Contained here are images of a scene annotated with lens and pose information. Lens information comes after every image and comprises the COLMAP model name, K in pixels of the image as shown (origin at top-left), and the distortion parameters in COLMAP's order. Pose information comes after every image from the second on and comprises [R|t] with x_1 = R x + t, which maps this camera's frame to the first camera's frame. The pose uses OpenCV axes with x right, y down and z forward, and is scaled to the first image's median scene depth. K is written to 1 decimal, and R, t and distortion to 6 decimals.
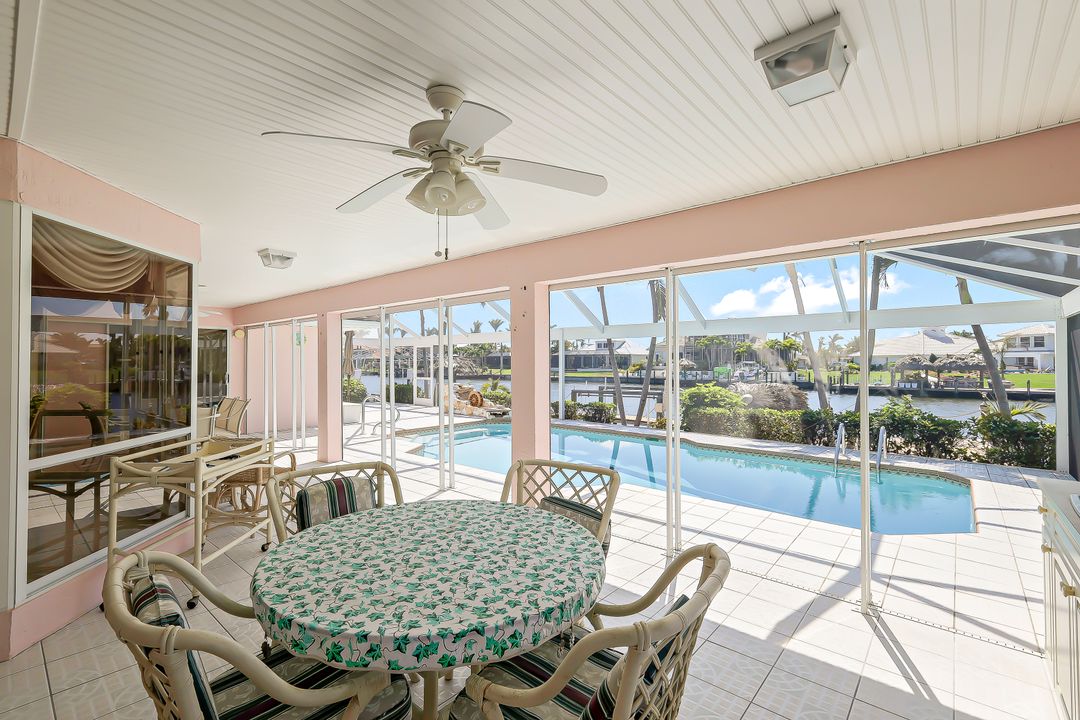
lens RADIAL K [[478.0, 0, 549.2], [0, 478.0, 359.1], [0, 0, 1]] dist [0.012495, -0.000155]
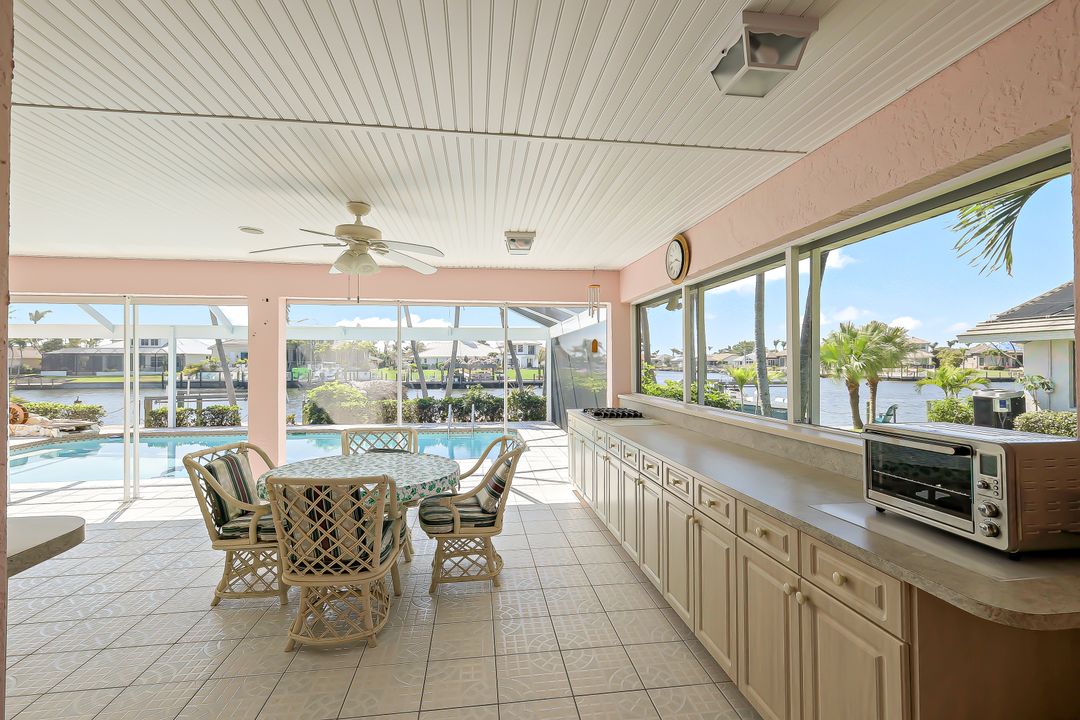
lens RADIAL K [[478.0, 0, 540.3], [0, 478.0, 358.5], [0, 0, 1]] dist [0.012495, -0.000155]
pose [[0.662055, 0.002784, 0.749450, -0.228685], [-0.001230, 0.999996, -0.002629, -0.001737], [-0.749454, 0.000819, 0.662056, -0.129489]]
